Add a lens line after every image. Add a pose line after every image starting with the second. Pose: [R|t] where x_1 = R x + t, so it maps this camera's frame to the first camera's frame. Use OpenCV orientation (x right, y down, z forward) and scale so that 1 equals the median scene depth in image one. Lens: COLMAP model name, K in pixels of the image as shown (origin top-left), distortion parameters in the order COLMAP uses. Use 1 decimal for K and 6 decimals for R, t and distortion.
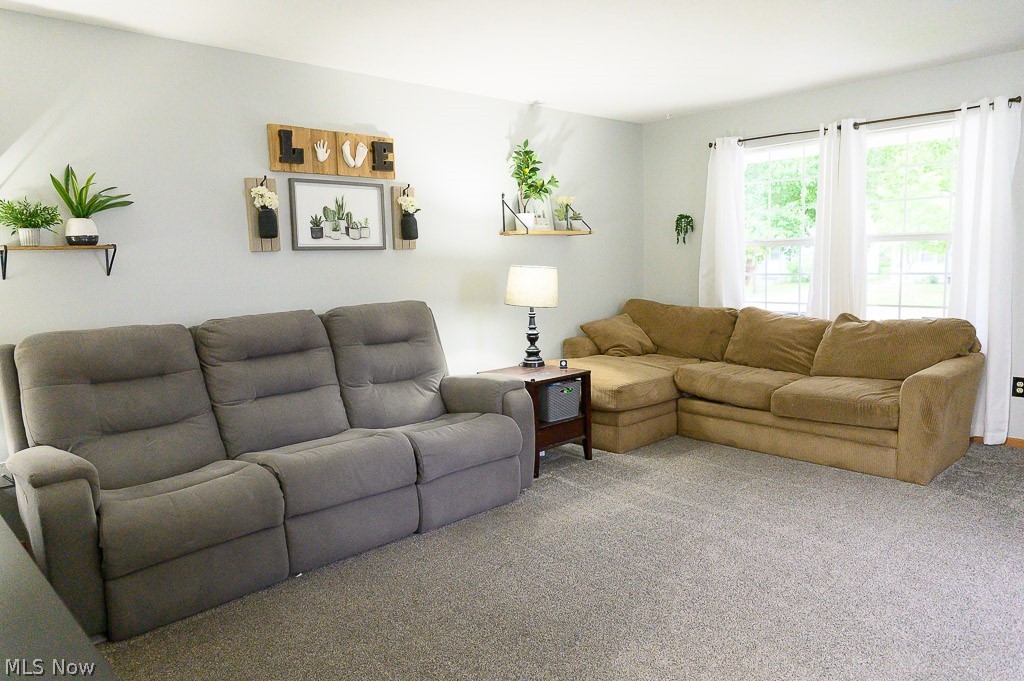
lens RADIAL K [[679.7, 0, 514.1], [0, 679.7, 339.1], [0, 0, 1]] dist [-0.006155, 0.001768]
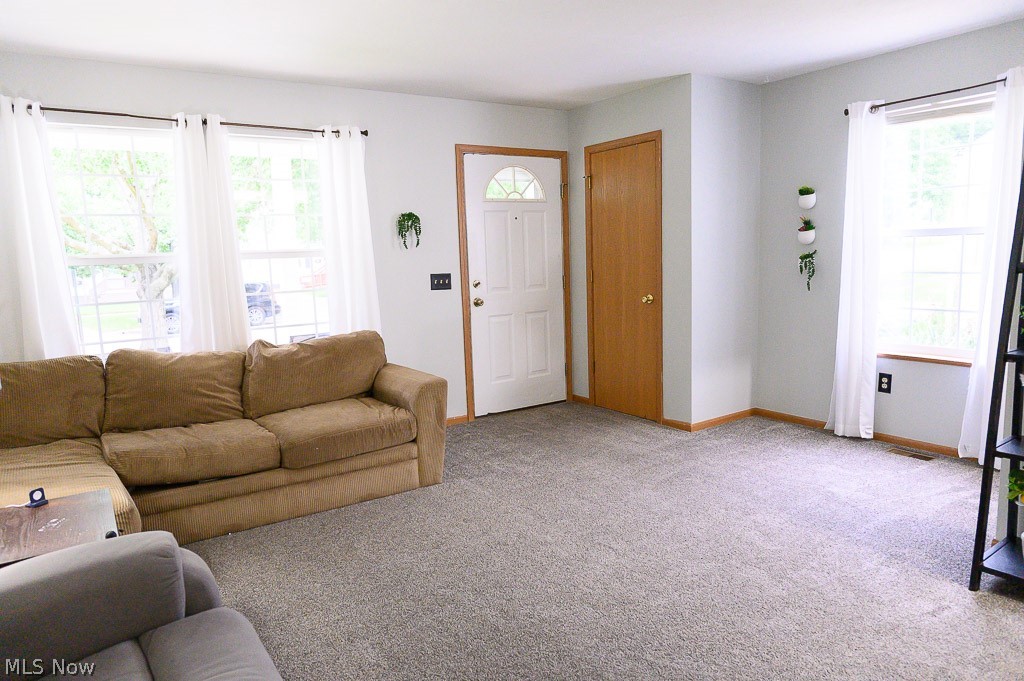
lens RADIAL K [[679.7, 0, 503.2], [0, 679.7, 344.3], [0, 0, 1]] dist [-0.006155, 0.001768]
pose [[0.159318, -0.107117, 0.981399, -0.365186], [0.147381, 0.985537, 0.083643, -0.067167], [-0.976164, 0.131314, 0.172800, 0.620022]]
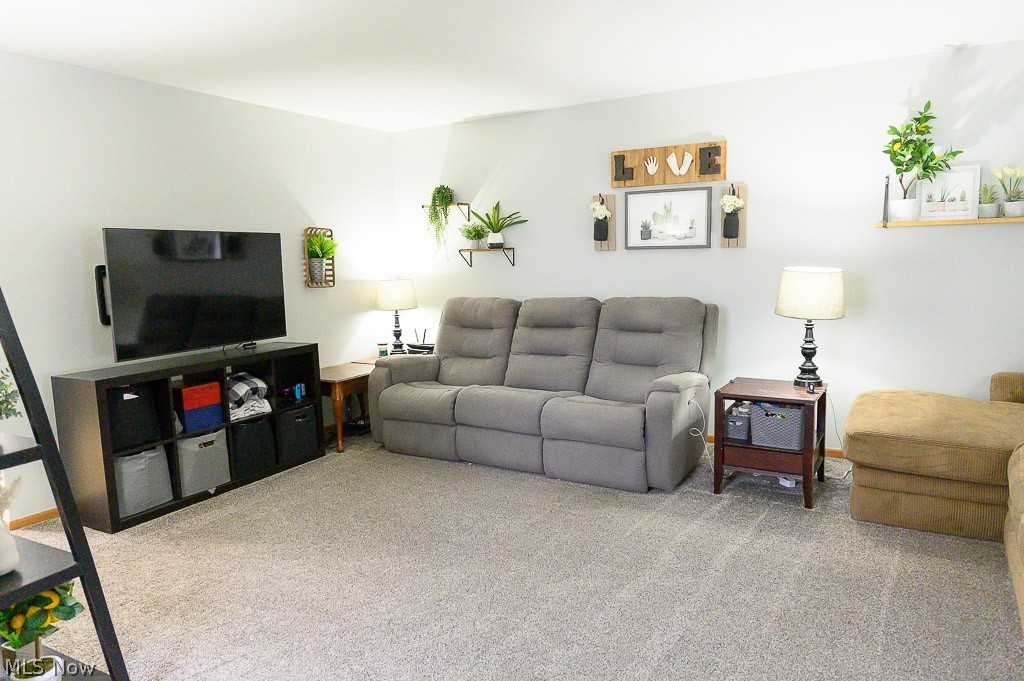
lens RADIAL K [[679.7, 0, 514.1], [0, 679.7, 342.1], [0, 0, 1]] dist [-0.006155, 0.001768]
pose [[0.279041, 0.141750, -0.949760, 0.806917], [-0.097972, 0.988087, 0.118686, -0.087651], [0.955268, 0.059932, 0.289604, 0.434939]]
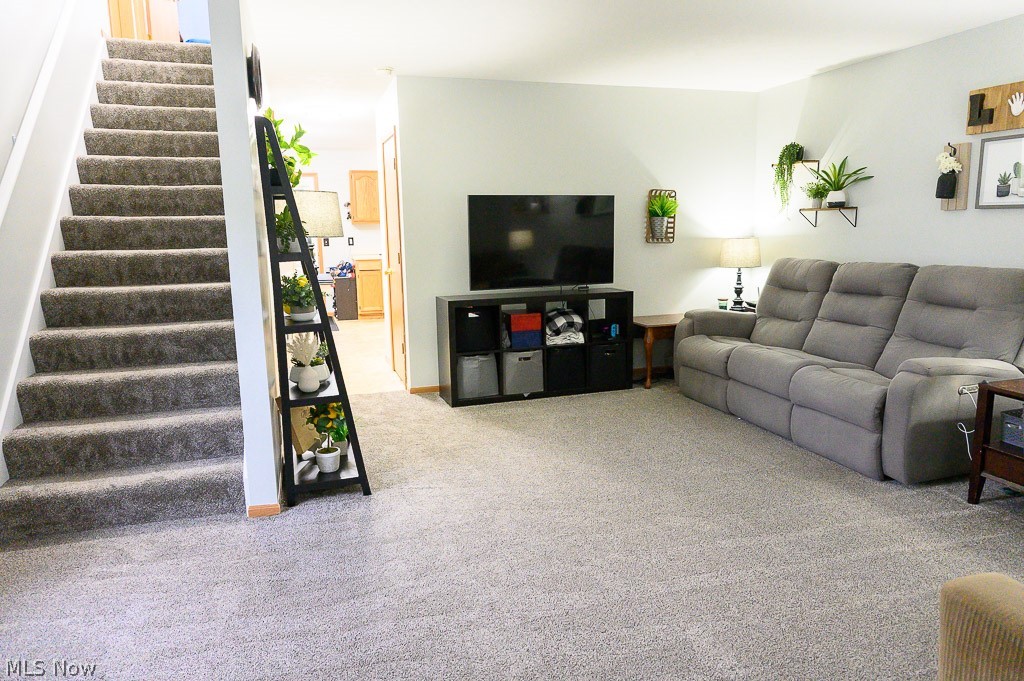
lens RADIAL K [[679.7, 0, 510.3], [0, 679.7, 337.5], [0, 0, 1]] dist [-0.006155, 0.001768]
pose [[-0.438588, 0.183536, -0.879747, 0.913348], [-0.078387, 0.967380, 0.240897, -0.130072], [0.895263, 0.174615, -0.409894, 0.792769]]
